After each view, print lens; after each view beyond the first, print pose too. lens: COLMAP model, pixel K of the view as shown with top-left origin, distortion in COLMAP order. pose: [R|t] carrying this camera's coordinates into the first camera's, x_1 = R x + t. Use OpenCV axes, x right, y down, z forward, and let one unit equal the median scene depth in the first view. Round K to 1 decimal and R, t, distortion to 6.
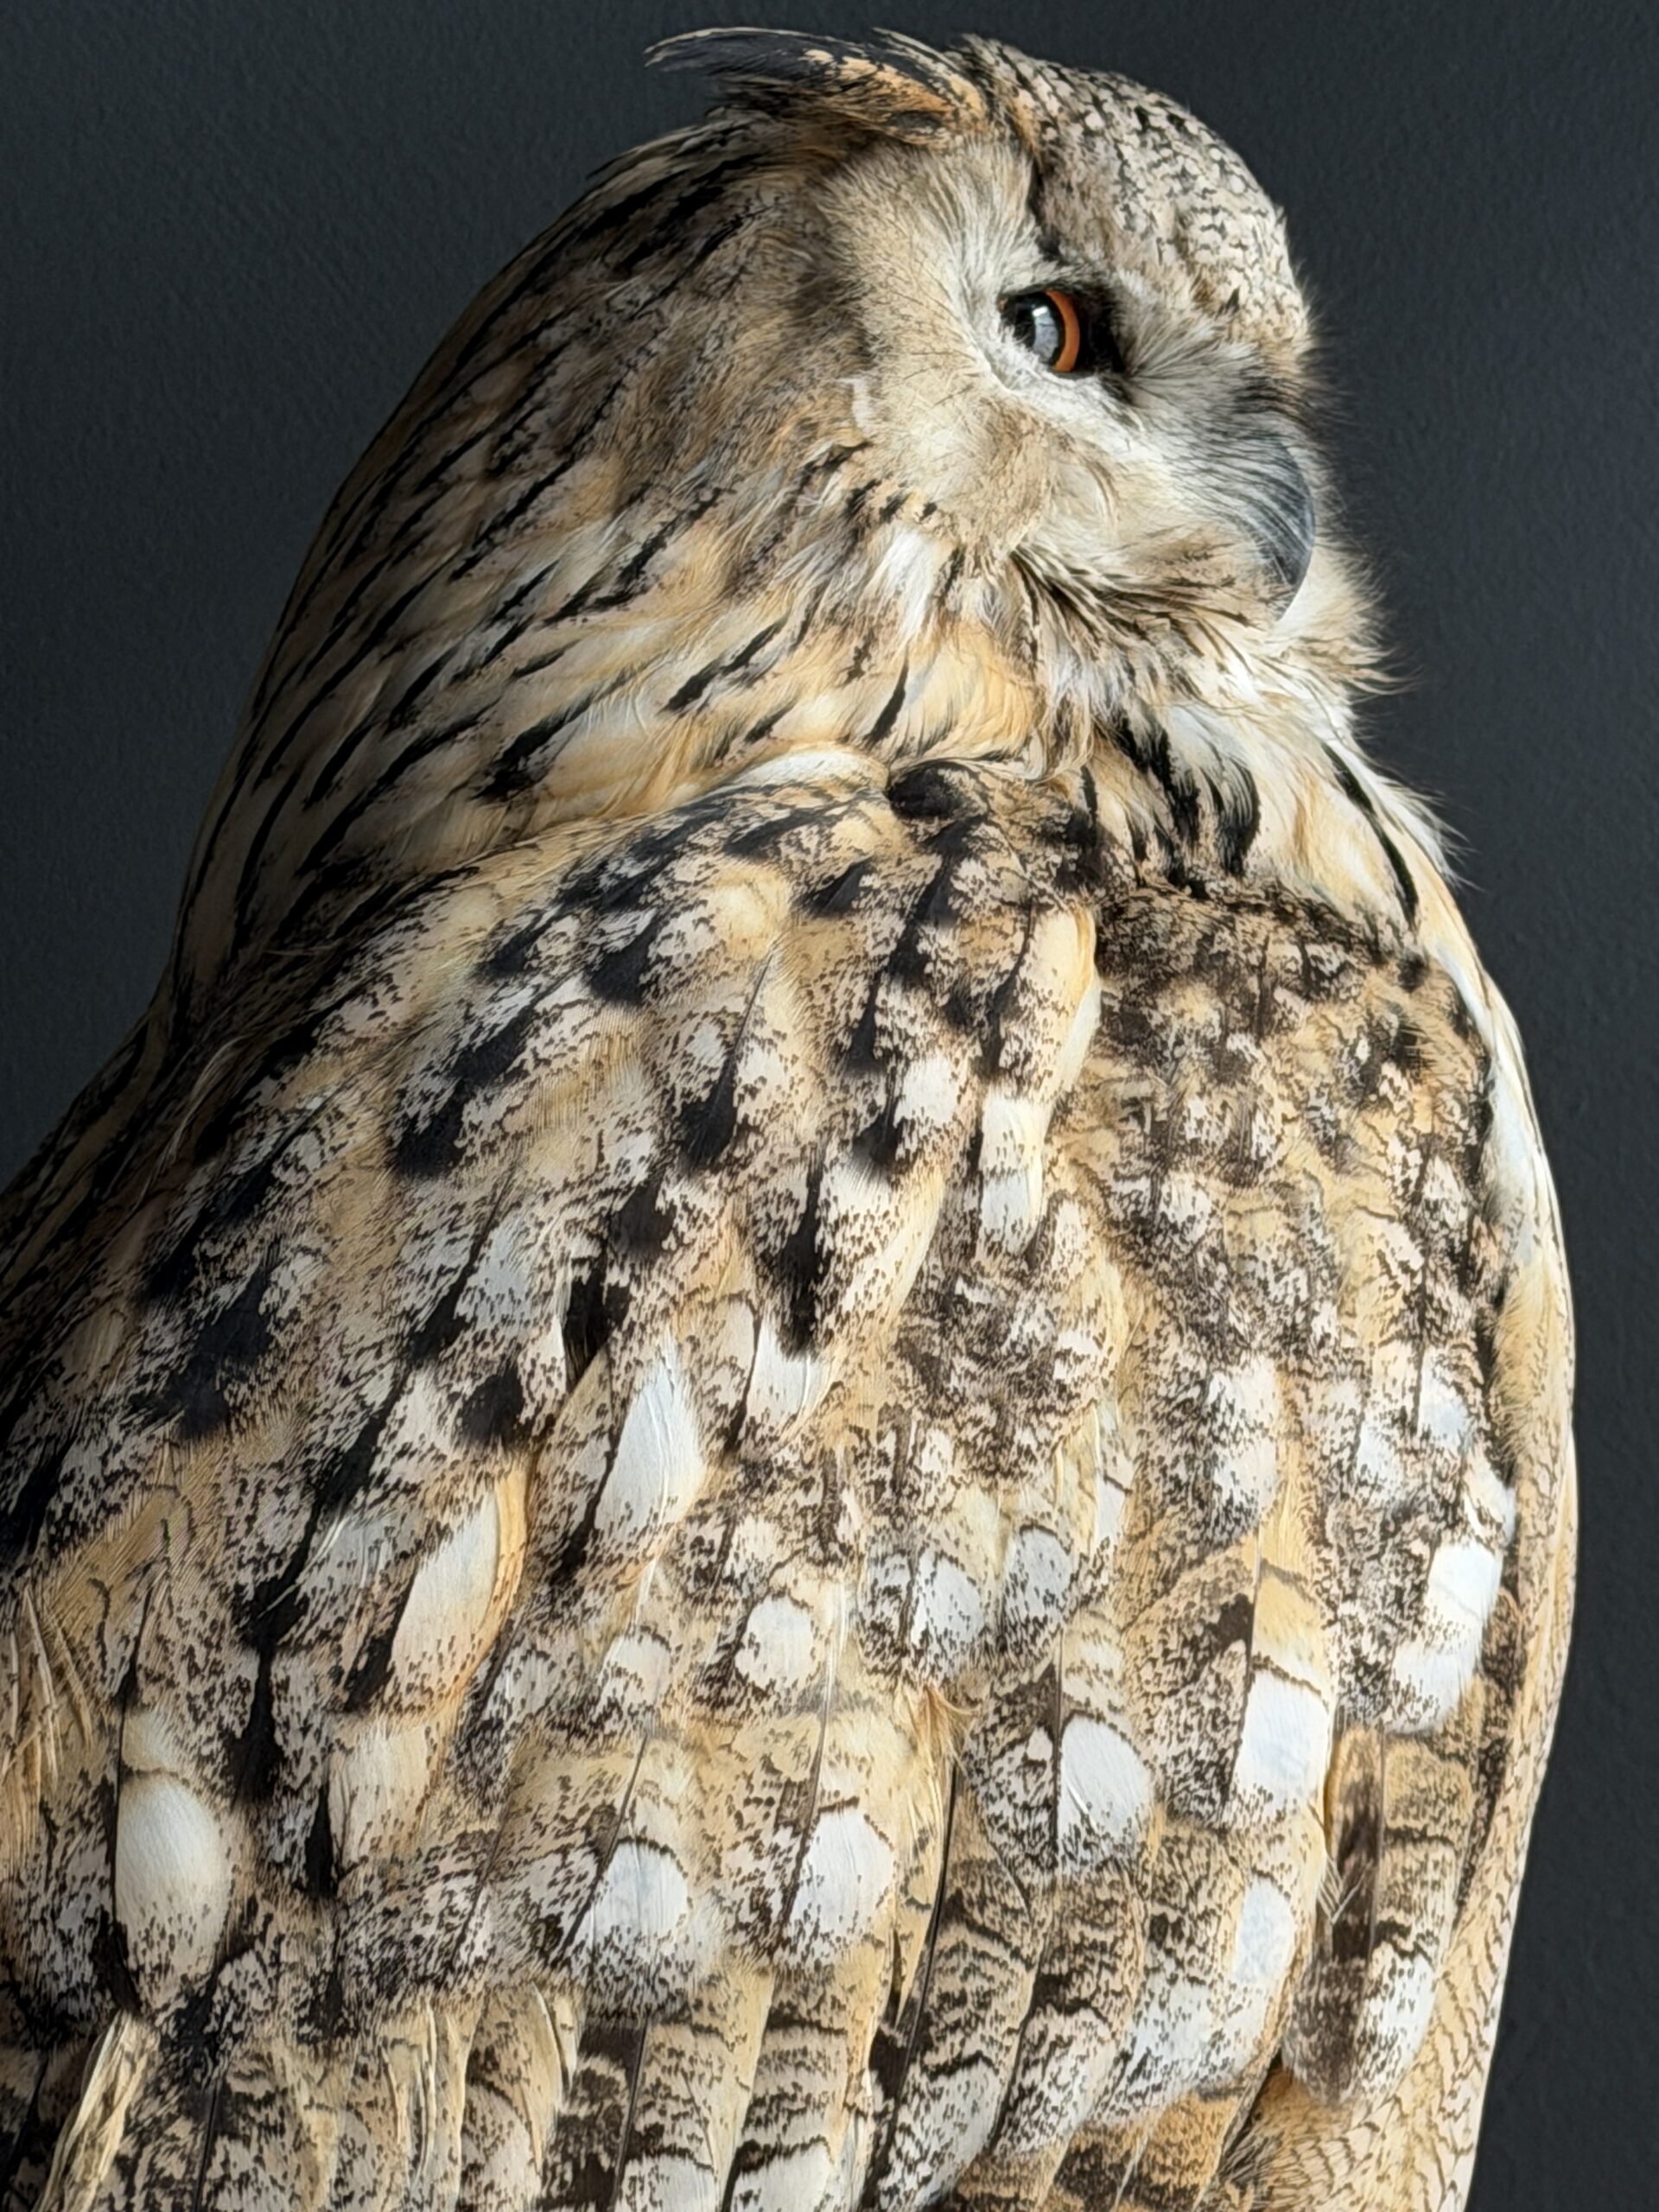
lens RADIAL K [[6811.7, 0, 909.8], [0, 6811.7, 1105.4], [0, 0, 1]] dist [0.049881, 1.121956]
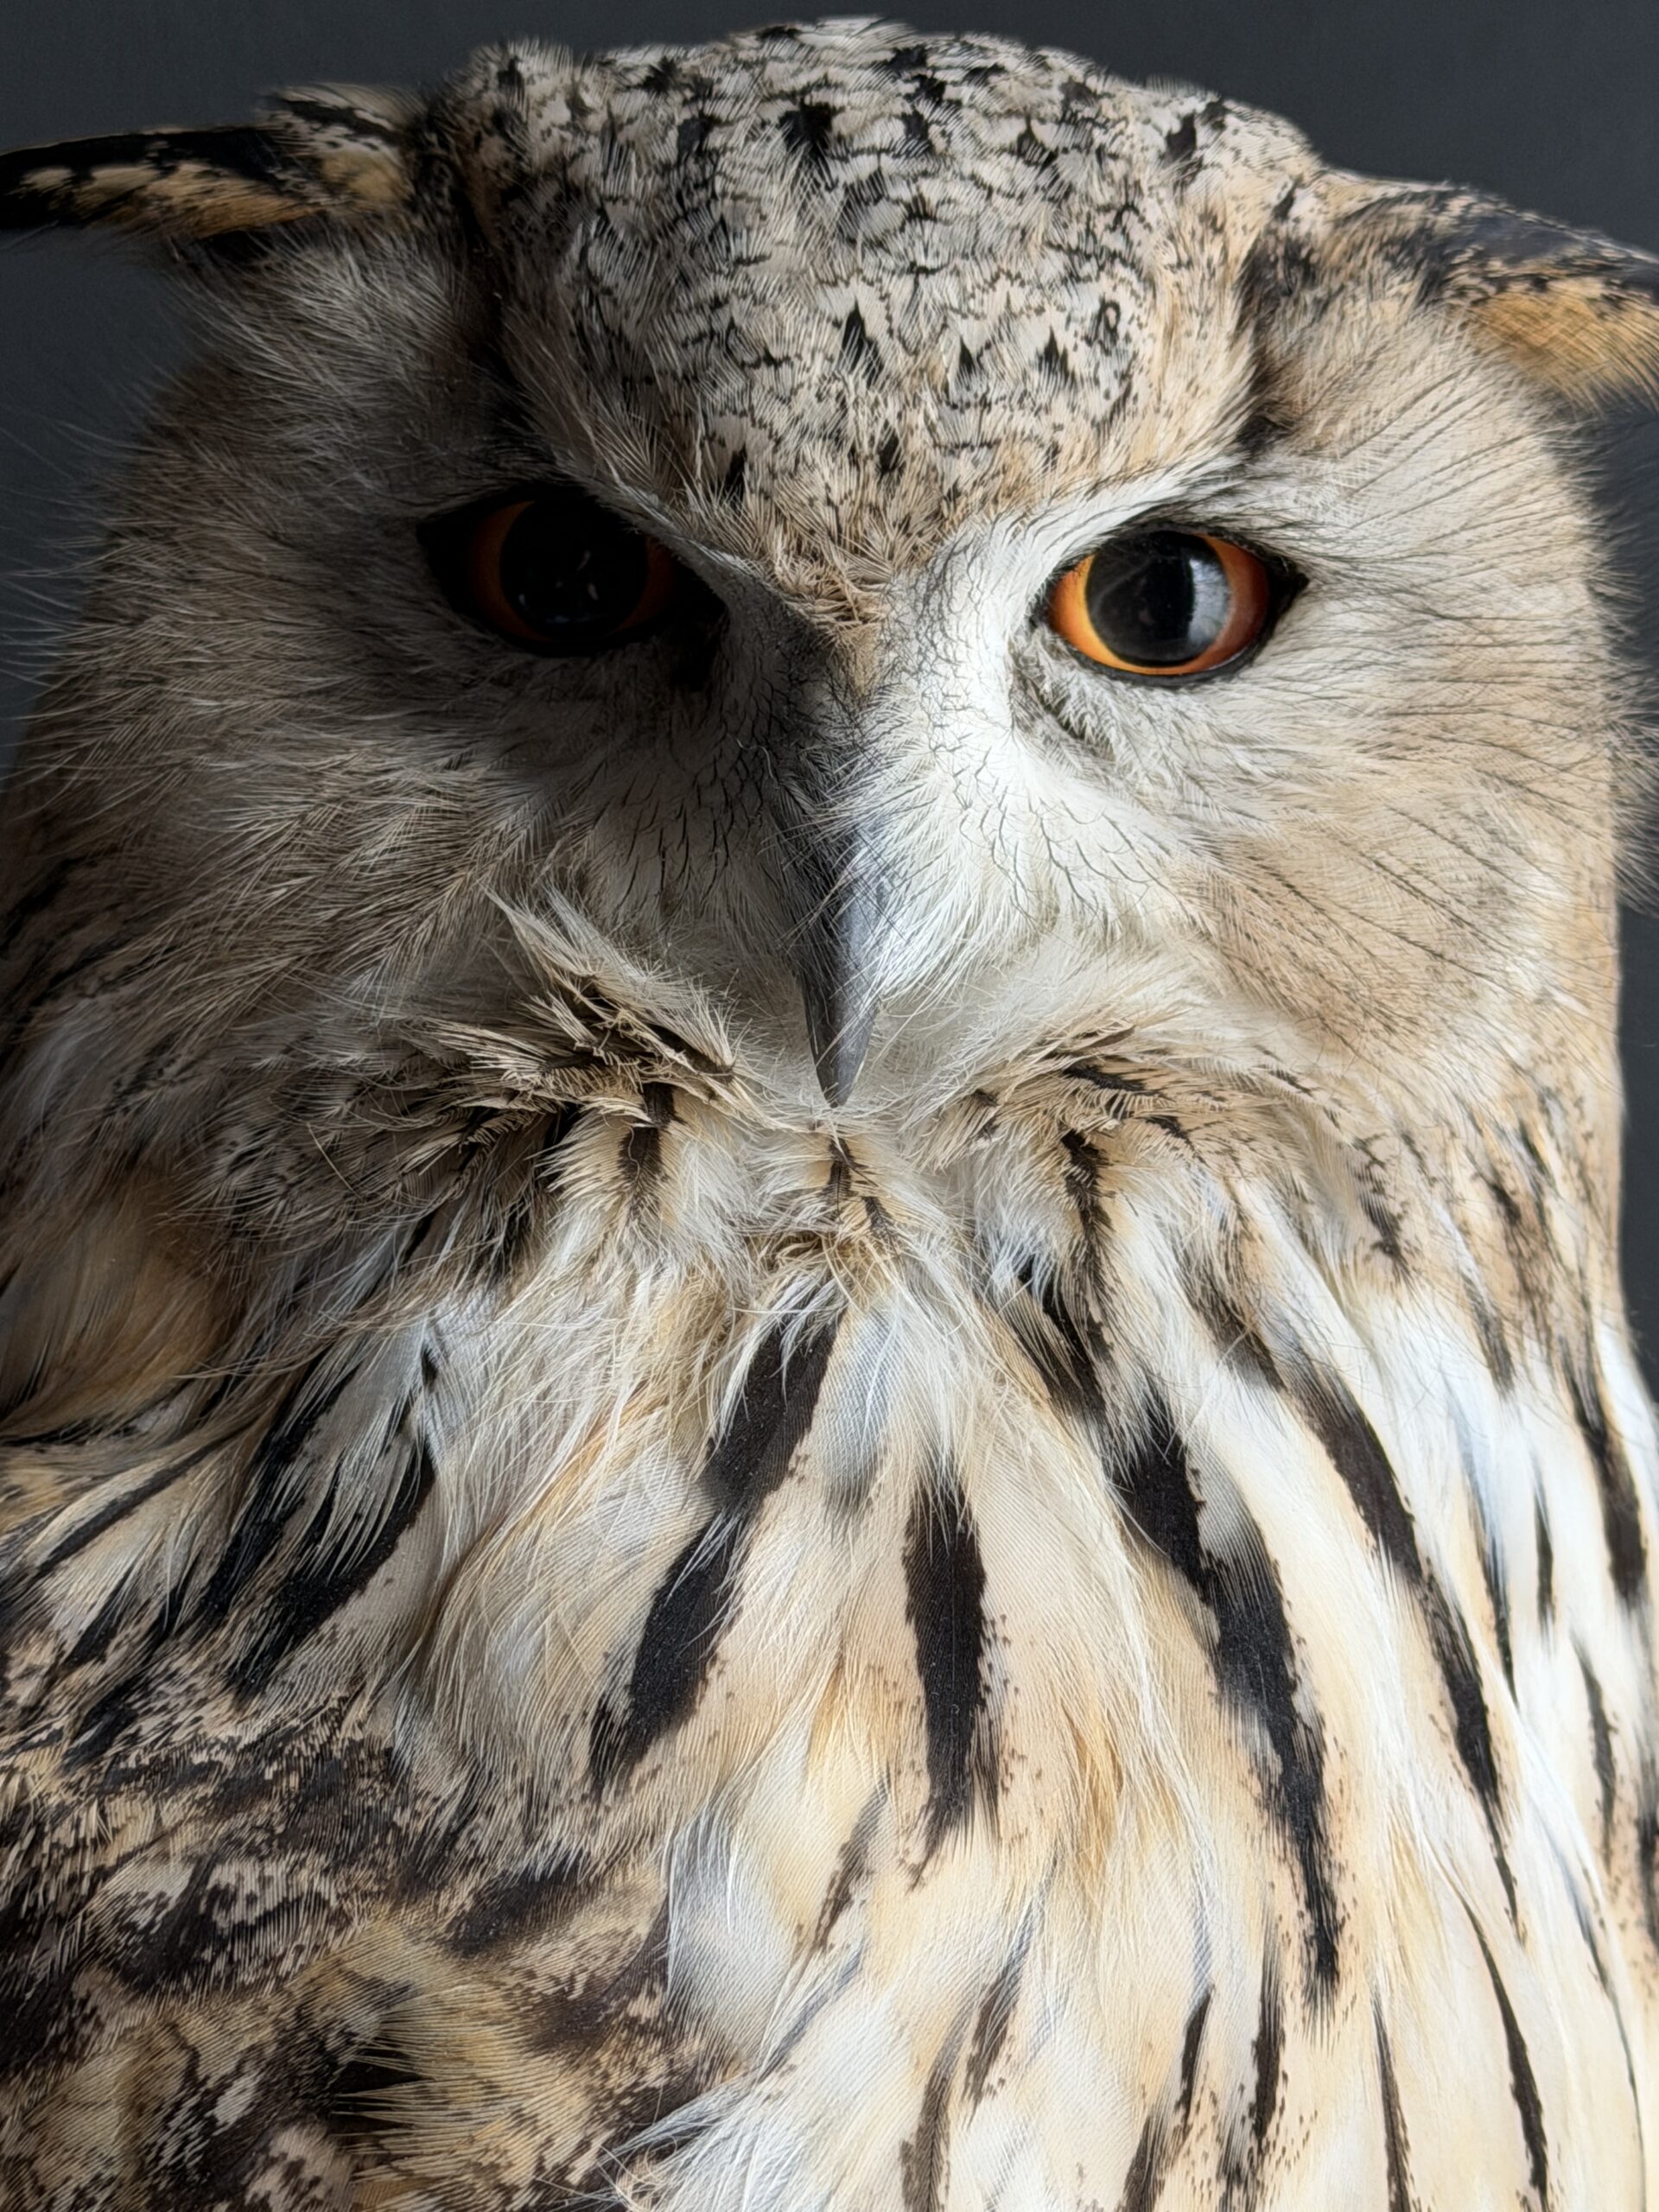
lens RADIAL K [[4934.6, 0, 831.7], [0, 4934.6, 1118.4], [0, 0, 1]] dist [0.140724, -0.016744]
pose [[0.544473, -0.005634, -0.838760, 0.414440], [0.081759, 0.995572, 0.046386, -0.097243], [0.834784, -0.093832, 0.542523, 0.899636]]
